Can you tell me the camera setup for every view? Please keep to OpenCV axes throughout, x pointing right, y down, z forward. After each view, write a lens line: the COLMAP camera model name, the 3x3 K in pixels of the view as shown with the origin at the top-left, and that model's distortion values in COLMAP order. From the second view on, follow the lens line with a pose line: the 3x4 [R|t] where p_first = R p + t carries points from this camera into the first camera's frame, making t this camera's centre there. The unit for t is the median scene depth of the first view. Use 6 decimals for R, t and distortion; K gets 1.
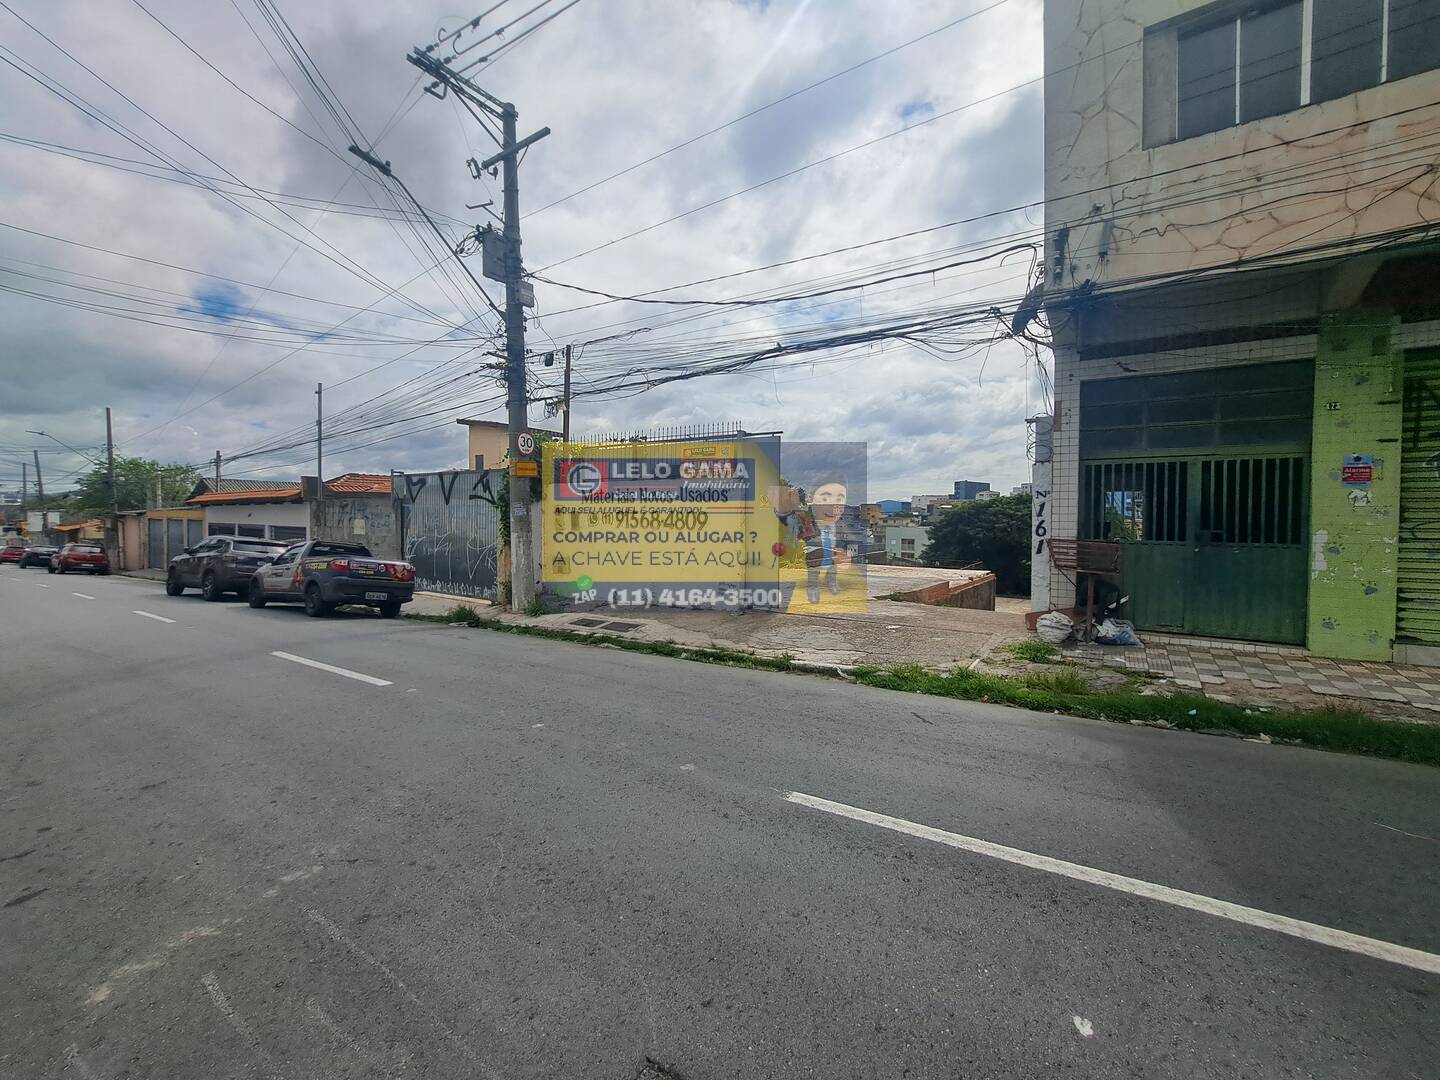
lens RADIAL K [[573.2, 0, 712.1], [0, 573.2, 529.3], [0, 0, 1]] dist [-0.018062, -0.000305]
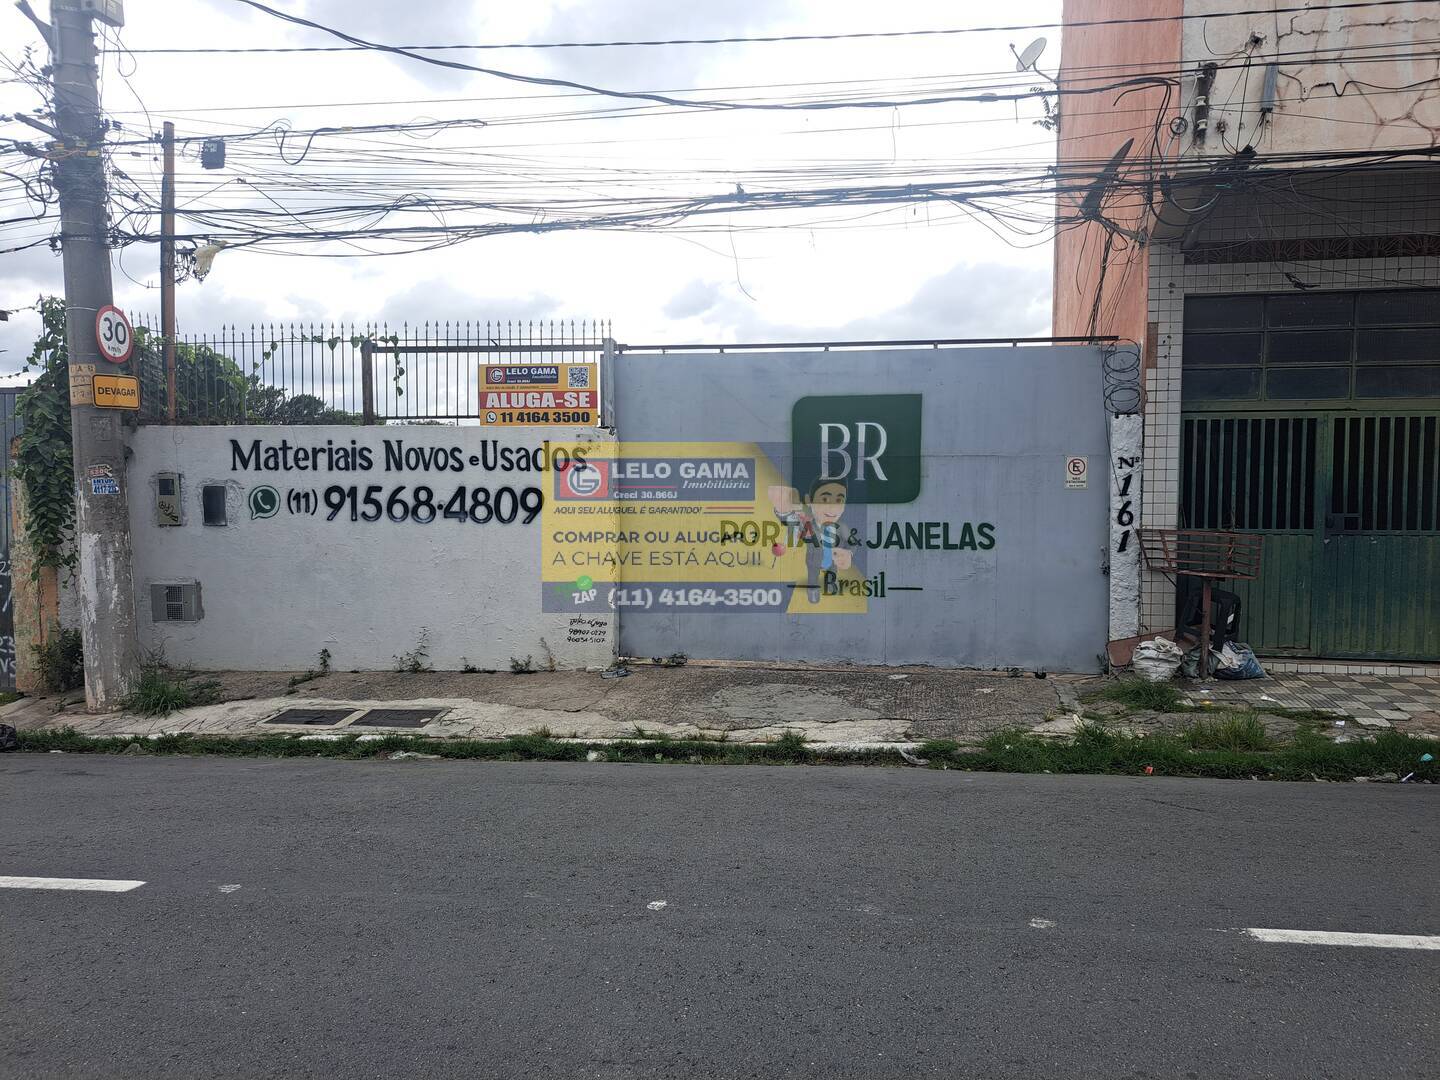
lens RADIAL K [[1033.1, 0, 717.5], [0, 1033.1, 548.4], [0, 0, 1]] dist [0.067647, -0.063892]
pose [[0.913072, -0.020240, 0.407296, -0.368278], [0.010442, 0.999600, 0.026267, 0.002328], [-0.407665, -0.019731, 0.912918, 0.082457]]
